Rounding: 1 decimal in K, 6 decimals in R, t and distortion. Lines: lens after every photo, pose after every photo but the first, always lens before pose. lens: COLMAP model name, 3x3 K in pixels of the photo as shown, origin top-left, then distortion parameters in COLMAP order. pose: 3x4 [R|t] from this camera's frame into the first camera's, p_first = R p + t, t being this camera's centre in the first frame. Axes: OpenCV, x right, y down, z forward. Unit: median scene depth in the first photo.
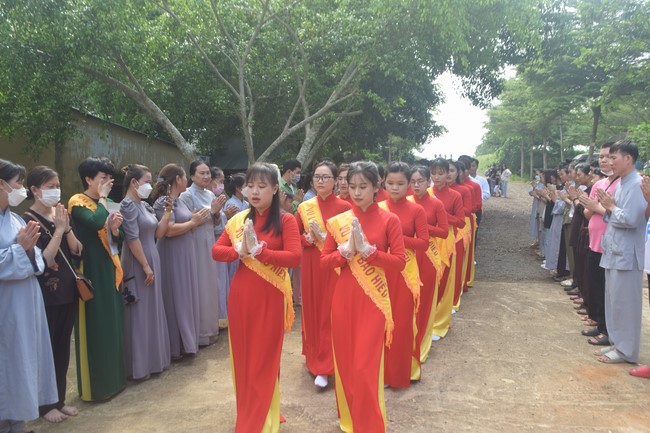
lens RADIAL K [[585.2, 0, 325.0], [0, 585.2, 216.5], [0, 0, 1]] dist [-0.046508, 0.009329]
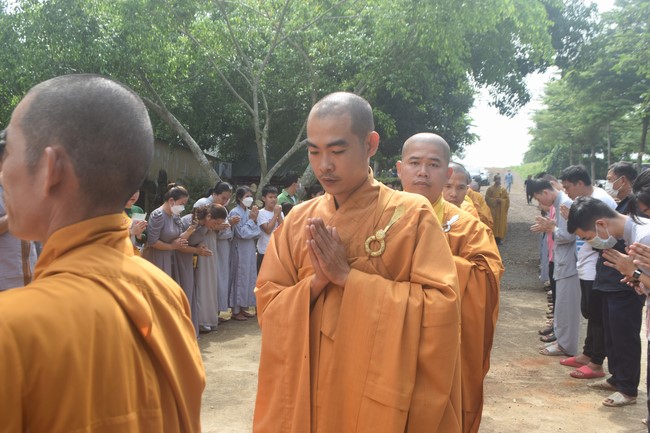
lens RADIAL K [[626.7, 0, 312.4], [0, 626.7, 213.7], [0, 0, 1]] dist [-0.031172, -0.010181]
pose [[0.997144, 0.017887, -0.073379, 0.045473], [-0.019316, 0.999637, -0.018809, 0.000660], [0.073016, 0.020173, 0.997127, -0.125206]]
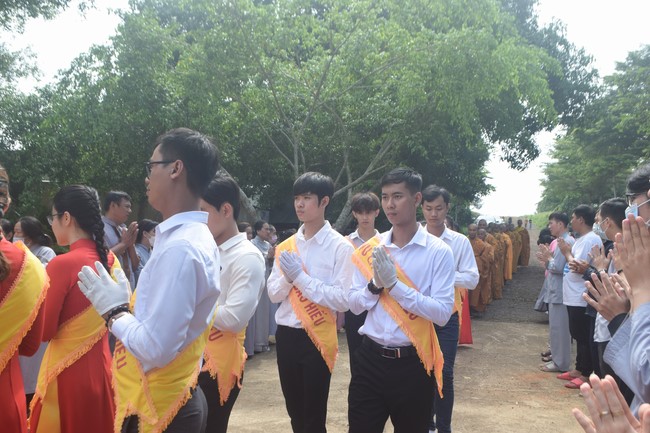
lens RADIAL K [[585.2, 0, 325.0], [0, 585.2, 216.5], [0, 0, 1]] dist [-0.046508, 0.009329]
pose [[0.994951, 0.016435, -0.099010, 0.040132], [-0.025458, 0.995565, -0.090571, 0.009955], [0.097083, 0.092635, 0.990956, -0.198471]]
